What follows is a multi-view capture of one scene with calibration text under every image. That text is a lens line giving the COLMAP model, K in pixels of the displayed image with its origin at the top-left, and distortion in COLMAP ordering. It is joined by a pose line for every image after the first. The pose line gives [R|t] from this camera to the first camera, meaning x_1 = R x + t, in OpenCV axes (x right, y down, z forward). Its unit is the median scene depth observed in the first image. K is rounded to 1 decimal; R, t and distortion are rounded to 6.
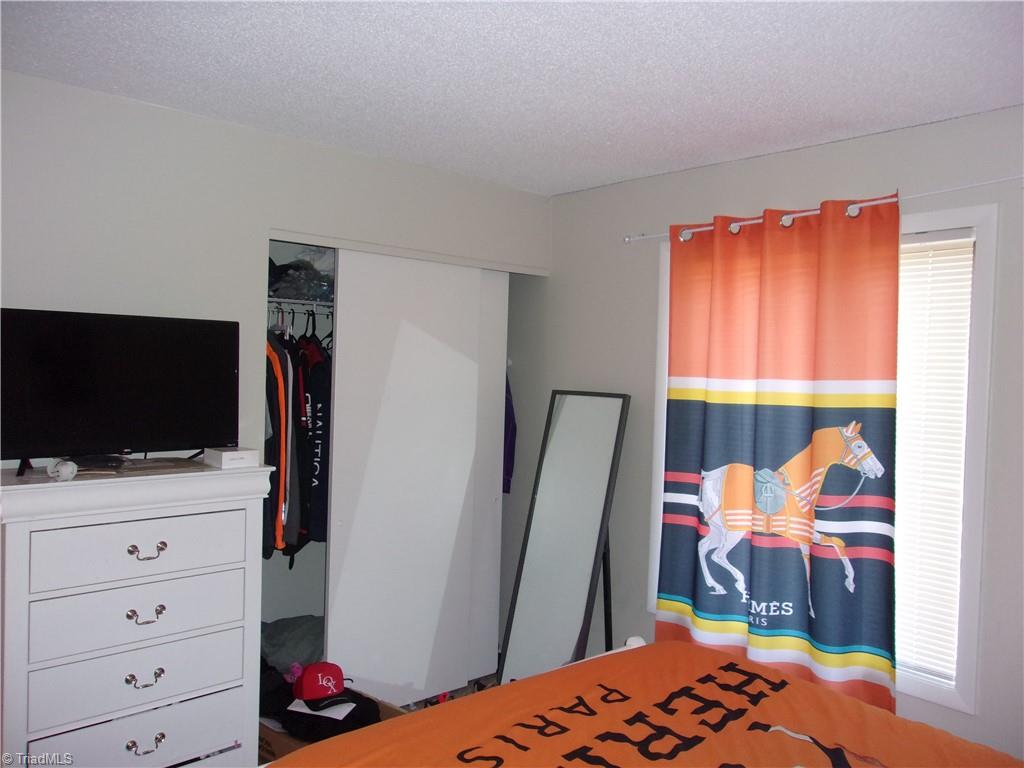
lens RADIAL K [[795.0, 0, 512.1], [0, 795.0, 377.5], [0, 0, 1]] dist [0.003516, 0.004488]
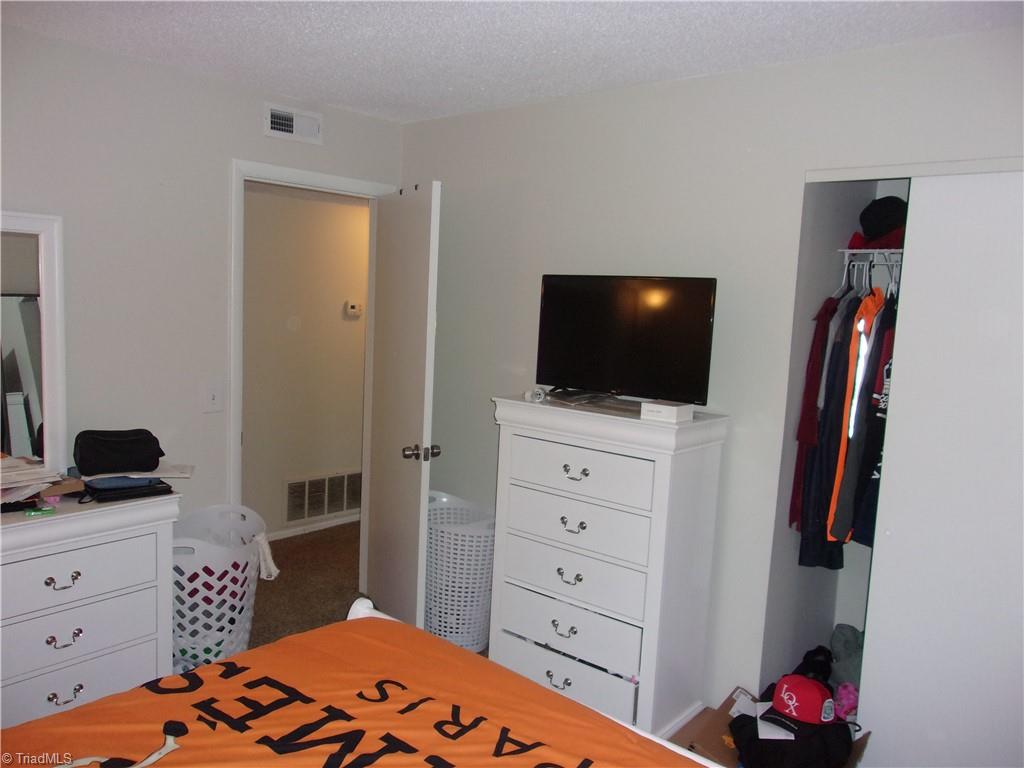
lens RADIAL K [[795.0, 0, 512.1], [0, 795.0, 377.5], [0, 0, 1]] dist [0.003516, 0.004488]
pose [[0.150739, 0.096858, -0.983817, 0.856791], [-0.056664, 0.994399, 0.089217, -0.033350], [0.986948, 0.042299, 0.155383, 0.863223]]
